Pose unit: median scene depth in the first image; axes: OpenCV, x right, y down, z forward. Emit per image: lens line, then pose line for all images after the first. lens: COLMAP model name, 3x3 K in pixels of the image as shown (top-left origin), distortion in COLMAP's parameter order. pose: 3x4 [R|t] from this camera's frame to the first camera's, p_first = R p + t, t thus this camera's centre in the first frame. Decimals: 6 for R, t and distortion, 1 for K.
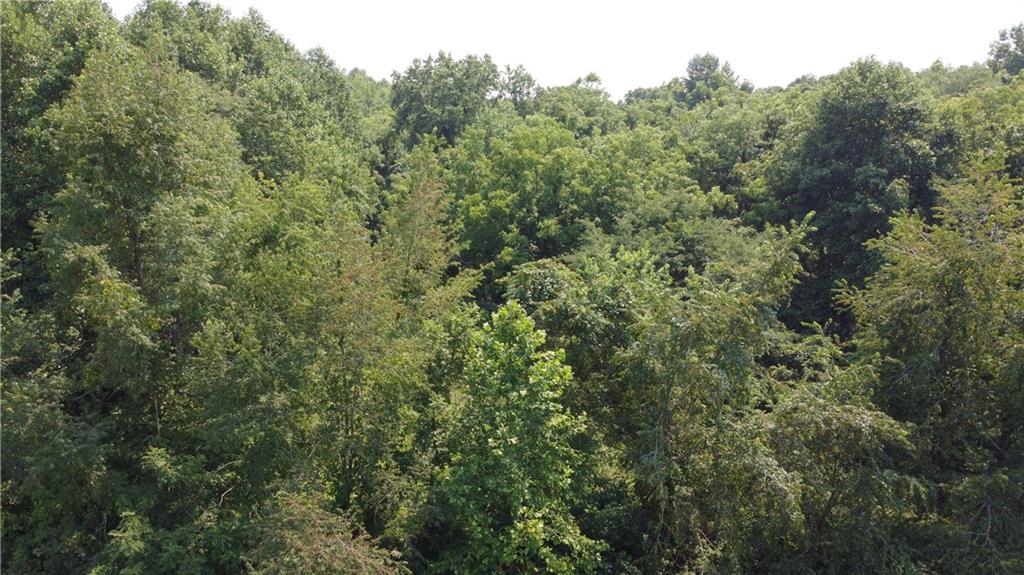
lens RADIAL K [[776.8, 0, 508.8], [0, 776.8, 288.7], [0, 0, 1]] dist [0.000582, -0.001477]
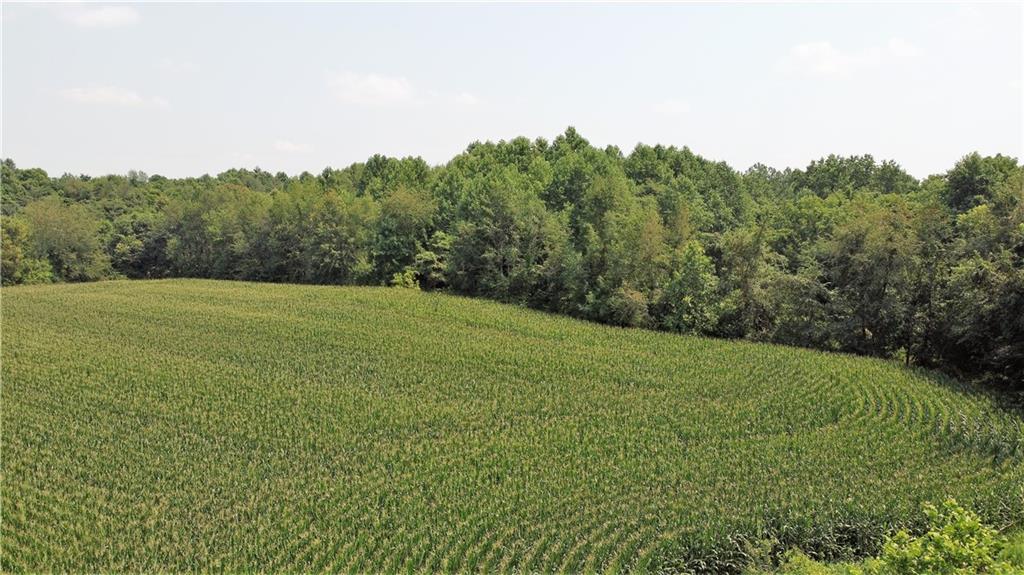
lens RADIAL K [[776.8, 0, 508.8], [0, 776.8, 288.7], [0, 0, 1]] dist [0.000582, -0.001477]
pose [[0.784717, 0.039889, -0.618569, 0.672482], [-0.114796, 0.990016, -0.081788, 0.270660], [0.609131, 0.135190, 0.781462, -0.964899]]
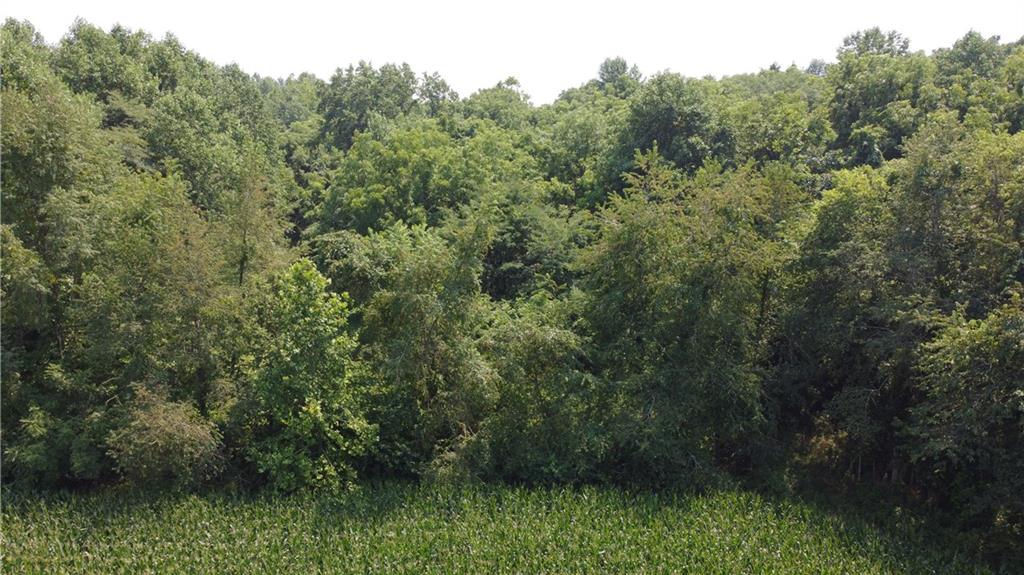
lens RADIAL K [[776.8, 0, 508.8], [0, 776.8, 288.7], [0, 0, 1]] dist [0.000582, -0.001477]
pose [[0.999362, -0.022251, 0.027921, 0.154980], [0.022150, 0.999747, 0.003929, 0.034242], [-0.028002, -0.003308, 0.999602, -0.204226]]
